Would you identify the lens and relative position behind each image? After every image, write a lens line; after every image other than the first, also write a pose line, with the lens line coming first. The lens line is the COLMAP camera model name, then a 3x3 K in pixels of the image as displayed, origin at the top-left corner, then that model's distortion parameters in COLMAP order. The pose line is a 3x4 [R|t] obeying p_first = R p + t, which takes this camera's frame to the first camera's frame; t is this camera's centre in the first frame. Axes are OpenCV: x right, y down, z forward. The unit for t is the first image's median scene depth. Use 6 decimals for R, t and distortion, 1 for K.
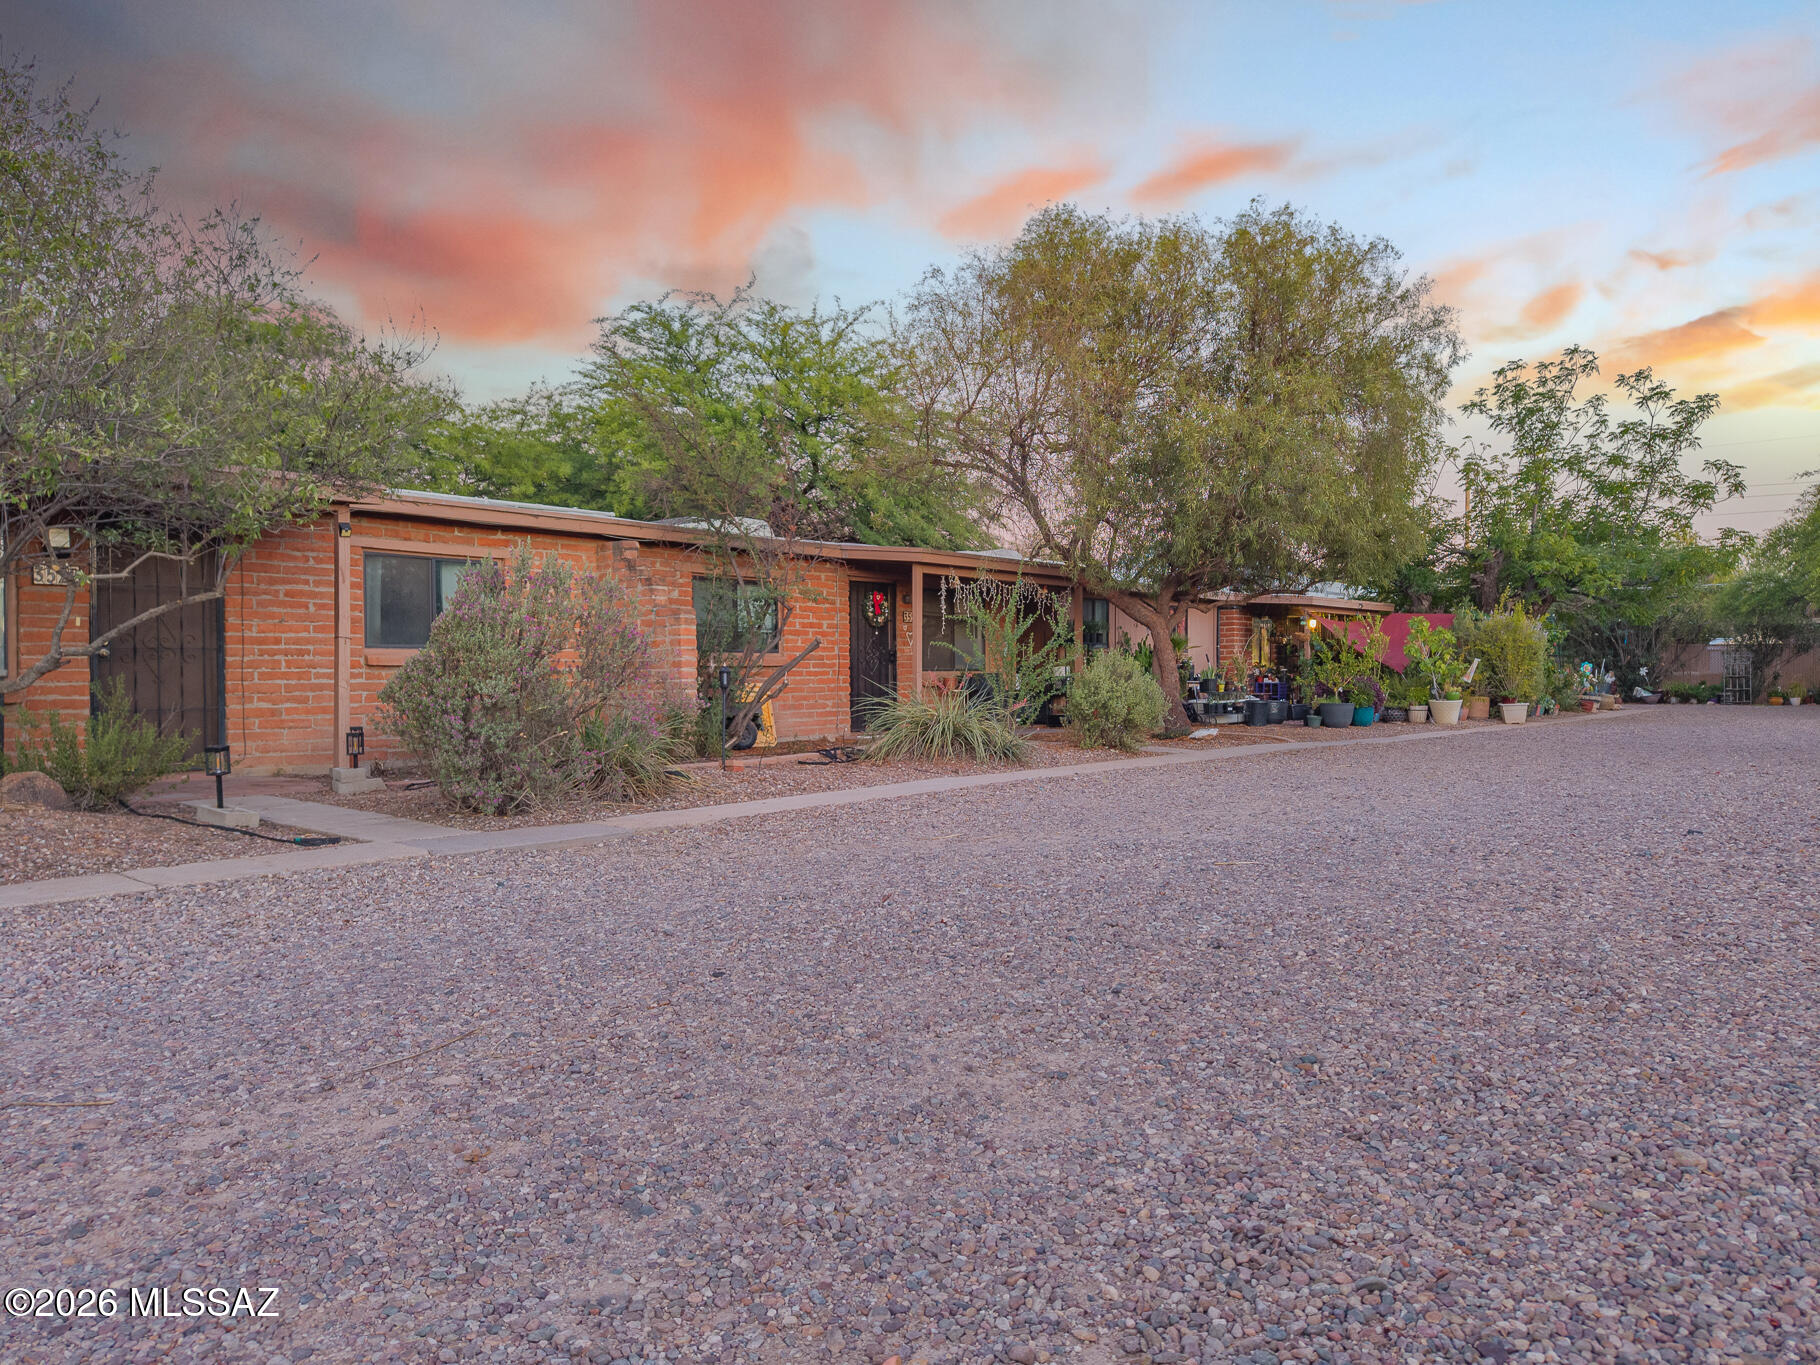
lens RADIAL K [[1264.7, 0, 951.1], [0, 1264.7, 687.5], [0, 0, 1]] dist [0.152487, -0.212056]
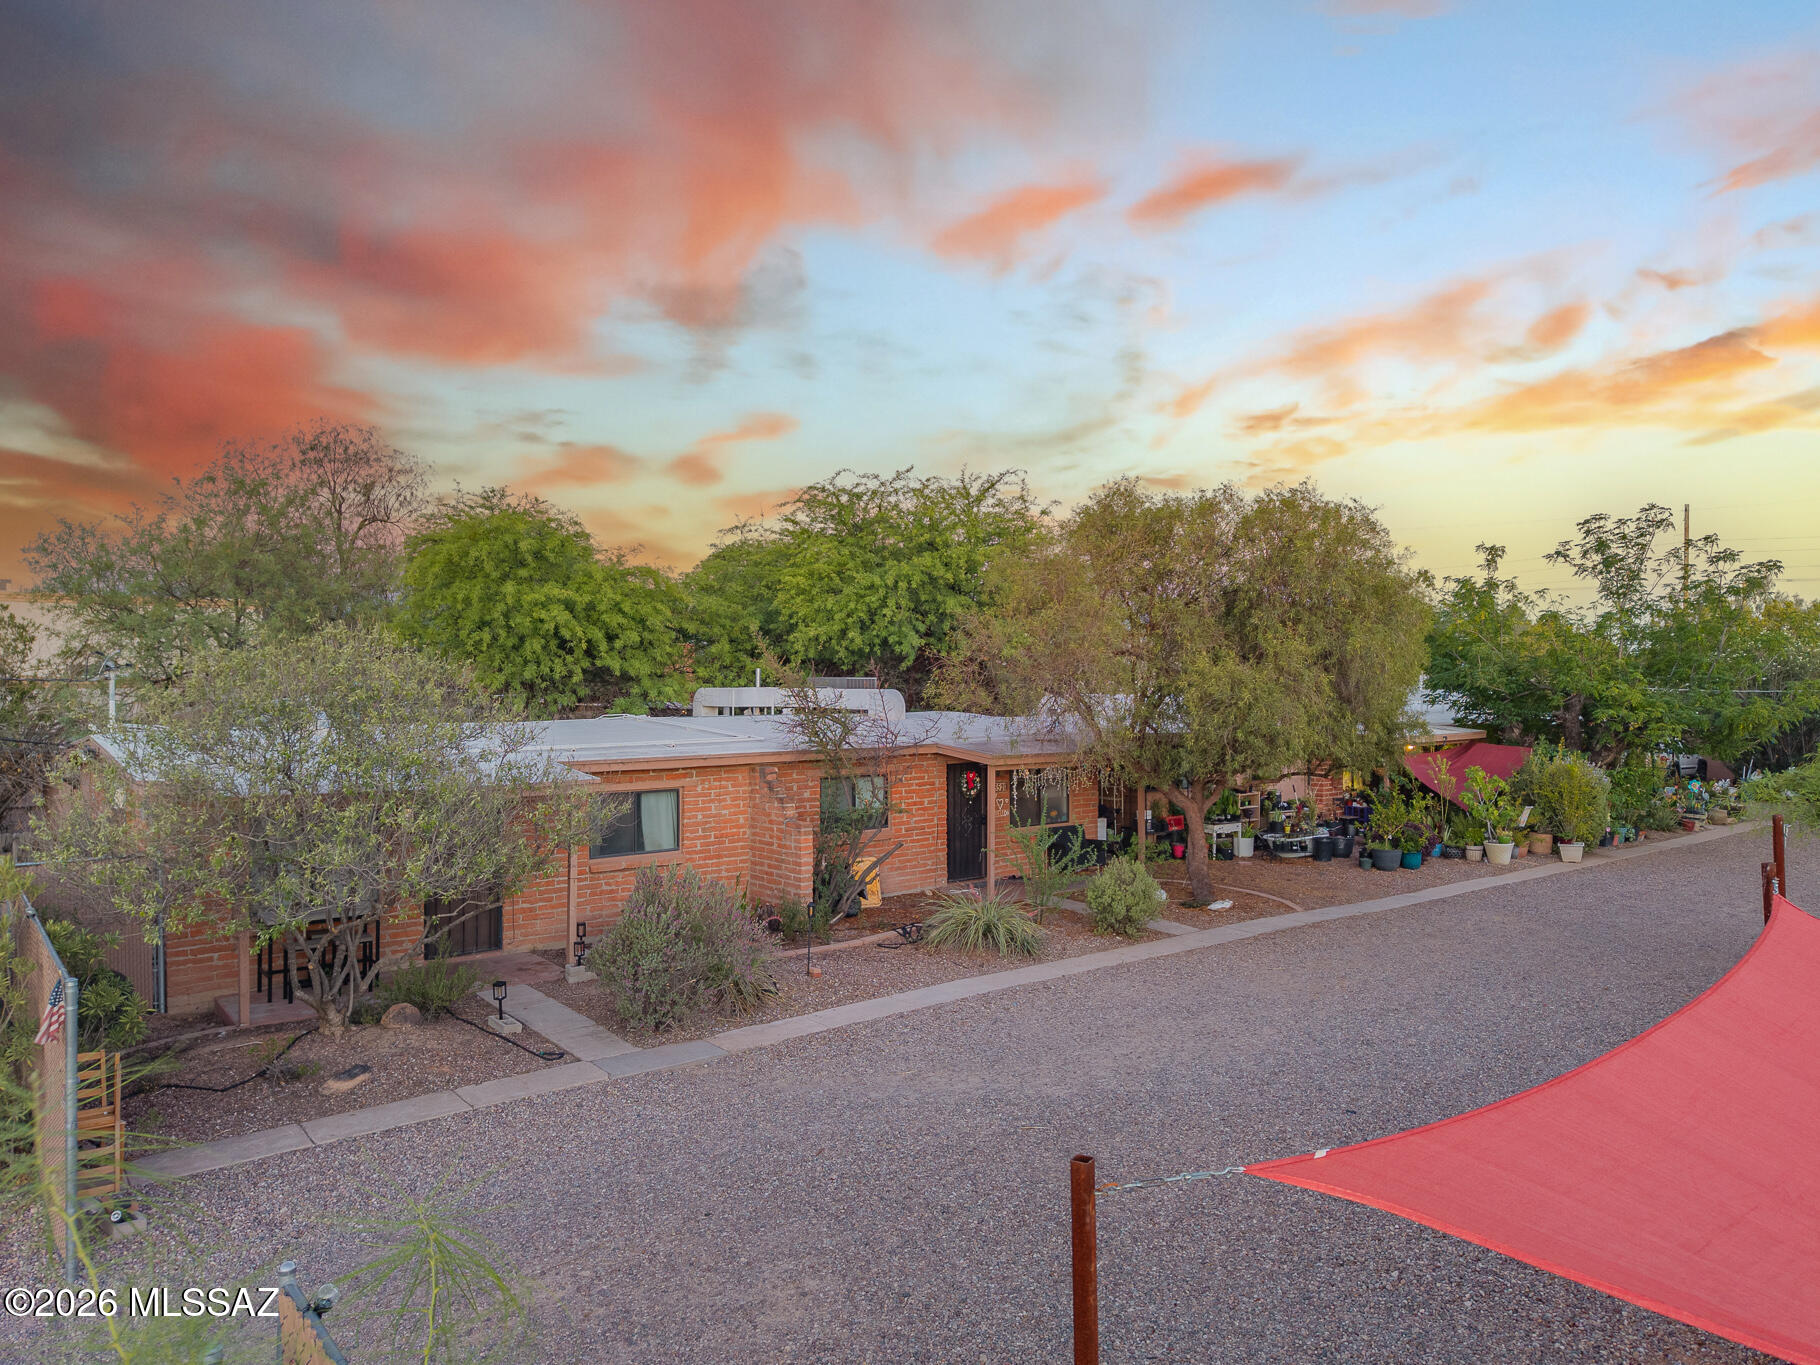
lens RADIAL K [[1264.7, 0, 951.1], [0, 1264.7, 687.5], [0, 0, 1]] dist [0.152487, -0.212056]
pose [[0.985997, 0.007869, -0.166577, 0.136141], [-0.009200, 0.999932, -0.007220, -0.153727], [0.166509, 0.008652, 0.986002, -0.261629]]
